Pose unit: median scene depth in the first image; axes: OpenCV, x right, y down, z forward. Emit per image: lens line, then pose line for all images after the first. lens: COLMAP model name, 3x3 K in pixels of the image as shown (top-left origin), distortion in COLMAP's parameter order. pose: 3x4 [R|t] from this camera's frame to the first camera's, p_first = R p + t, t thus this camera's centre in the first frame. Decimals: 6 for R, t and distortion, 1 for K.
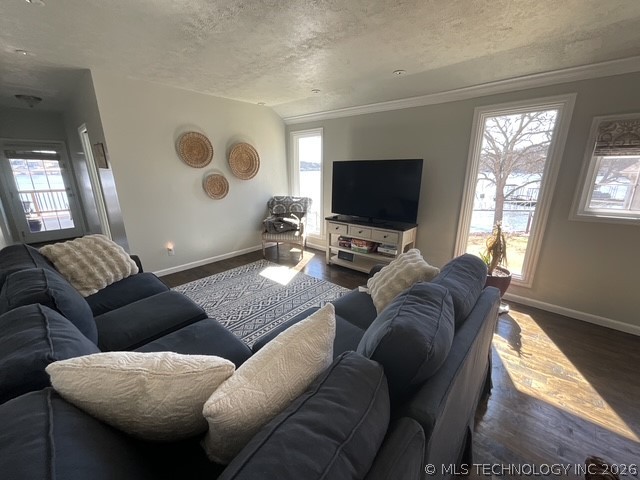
lens RADIAL K [[259.8, 0, 323.1], [0, 259.8, 240.0], [0, 0, 1]] dist [-0.000337, 0.000989]
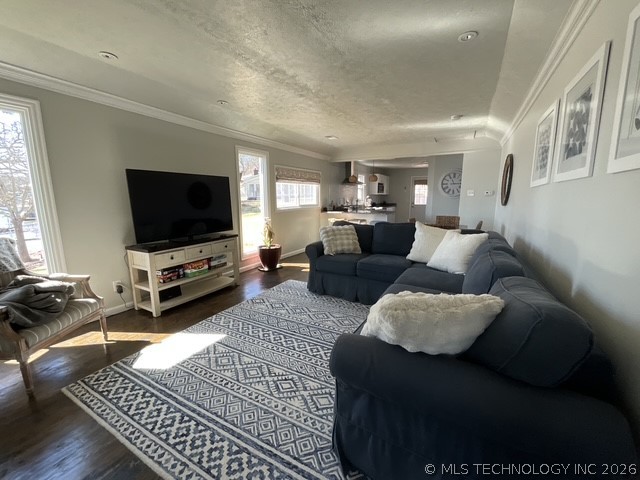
lens RADIAL K [[259.8, 0, 316.8], [0, 259.8, 240.1], [0, 0, 1]] dist [-0.000337, 0.000989]
pose [[-0.195651, -0.160534, 0.967445, -0.692372], [0.260574, 0.942539, 0.209099, -0.130633], [-0.945422, 0.293001, -0.142577, 0.640242]]
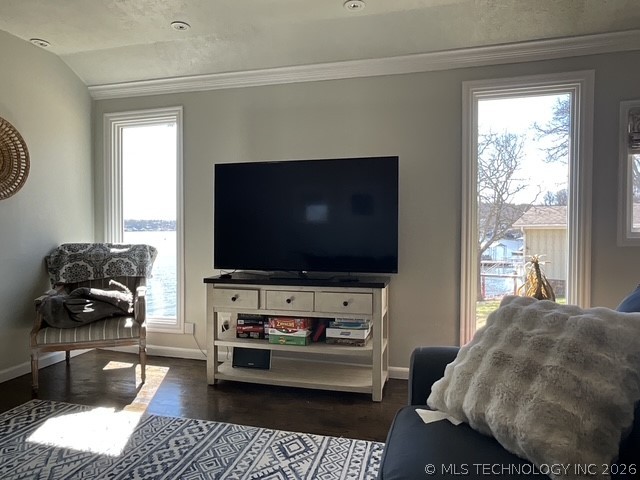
lens RADIAL K [[419.3, 0, 321.9], [0, 419.3, 239.5], [0, 0, 1]] dist [0.000025, -0.001192]
pose [[0.899284, -0.012787, 0.437179, -0.121079], [0.116066, 0.970711, -0.210356, 0.025820], [-0.421685, 0.239912, 0.874428, 0.235454]]
